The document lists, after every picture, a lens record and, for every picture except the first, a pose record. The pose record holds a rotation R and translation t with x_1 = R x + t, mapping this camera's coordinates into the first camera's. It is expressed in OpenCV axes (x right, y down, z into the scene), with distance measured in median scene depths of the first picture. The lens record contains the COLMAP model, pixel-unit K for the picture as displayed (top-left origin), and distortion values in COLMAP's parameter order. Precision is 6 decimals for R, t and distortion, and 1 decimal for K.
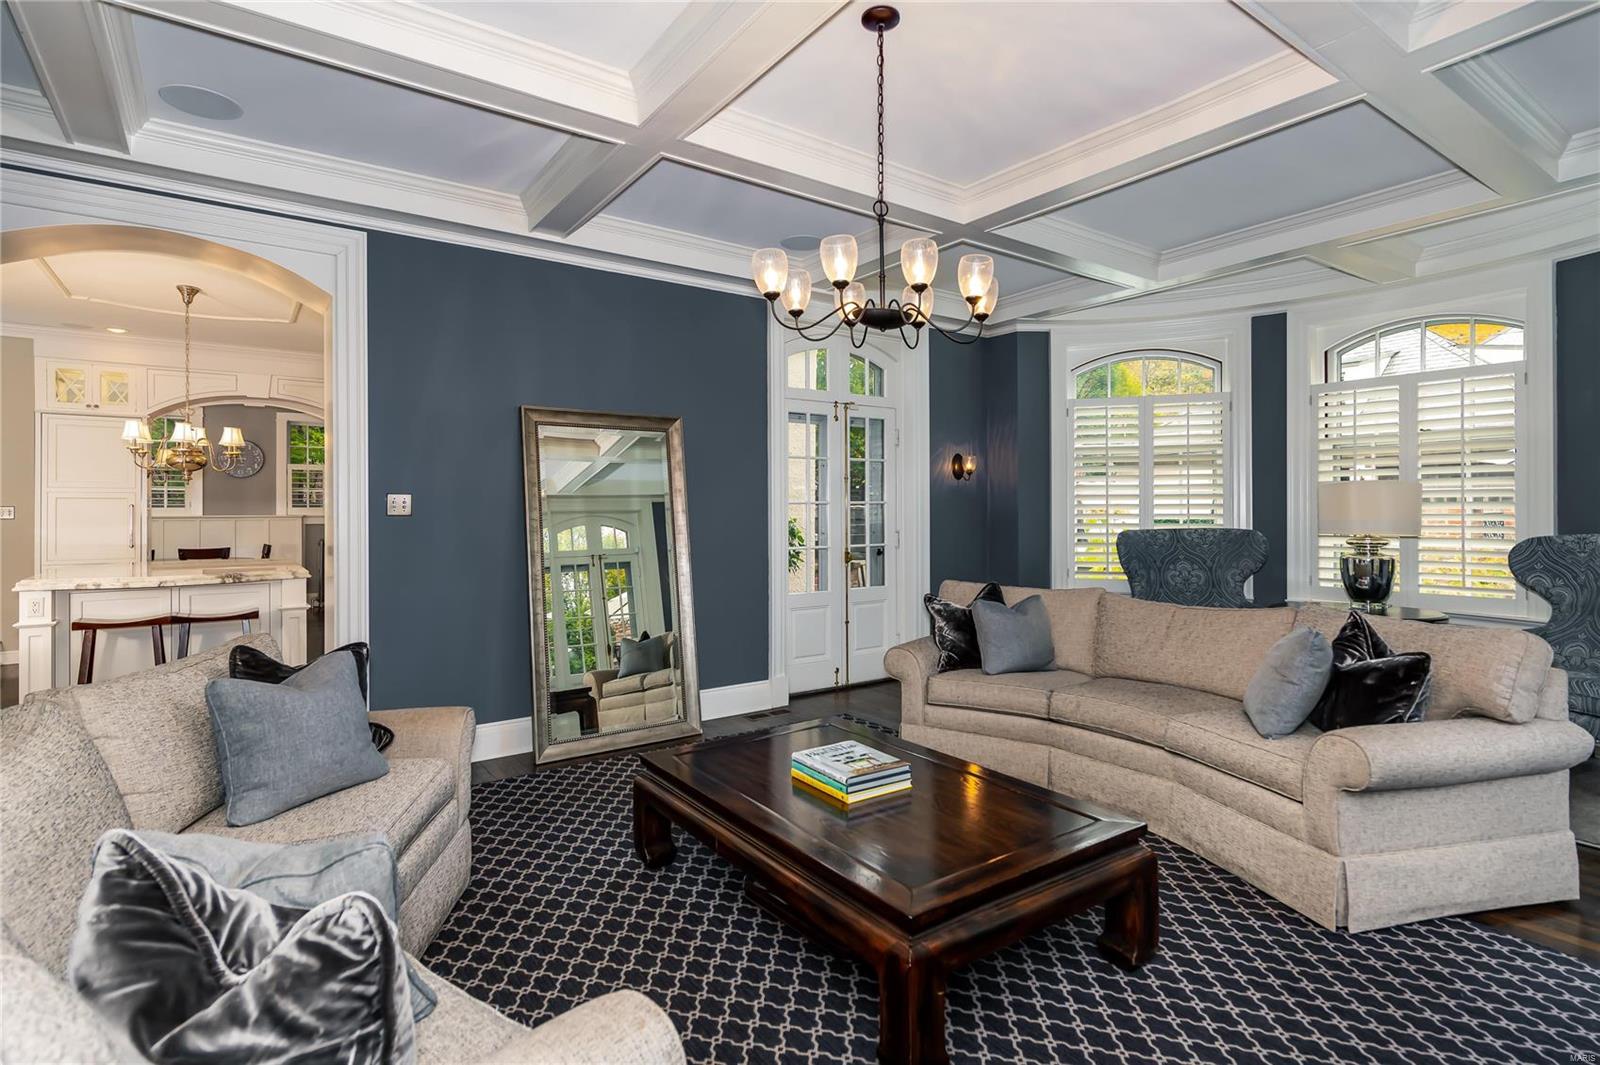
lens RADIAL K [[815.2, 0, 841.3], [0, 815.2, 505.6], [0, 0, 1]] dist [0.009162, -0.003780]
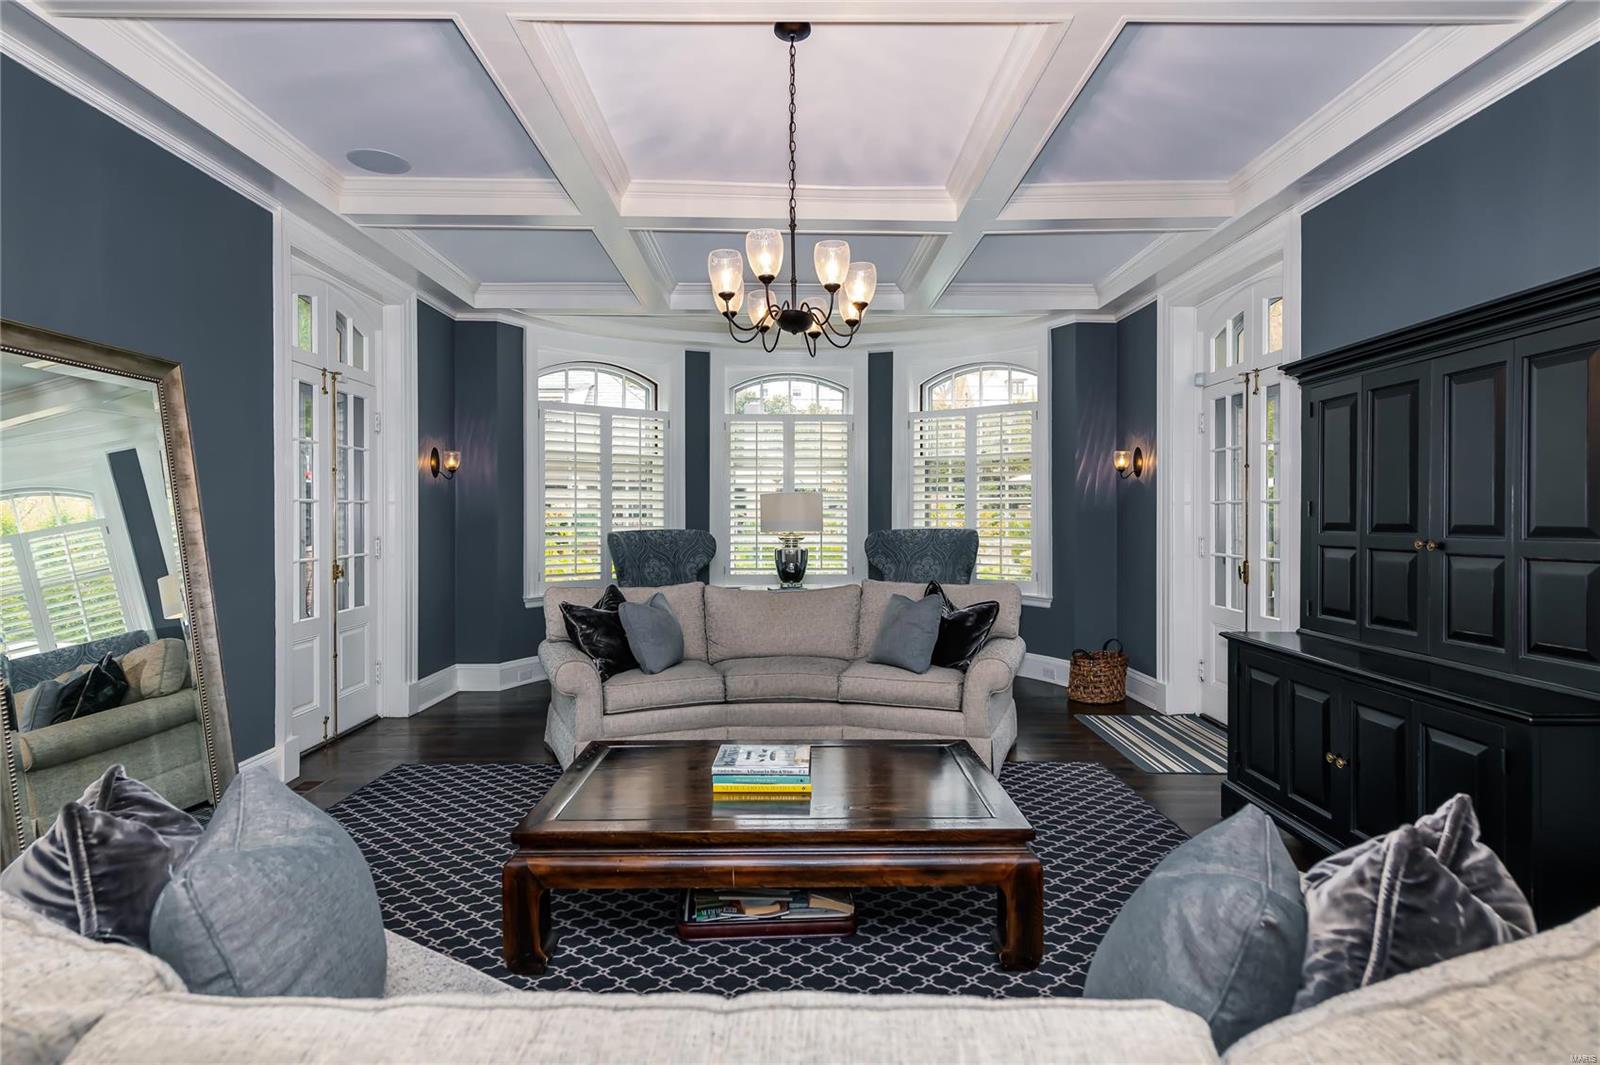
lens RADIAL K [[815.2, 0, 811.6], [0, 815.2, 526.6], [0, 0, 1]] dist [0.009162, -0.003780]
pose [[0.564766, -0.008196, 0.825210, -0.381676], [-0.005370, 0.999893, 0.013607, 0.007251], [-0.825233, -0.012117, 0.564662, 0.190348]]
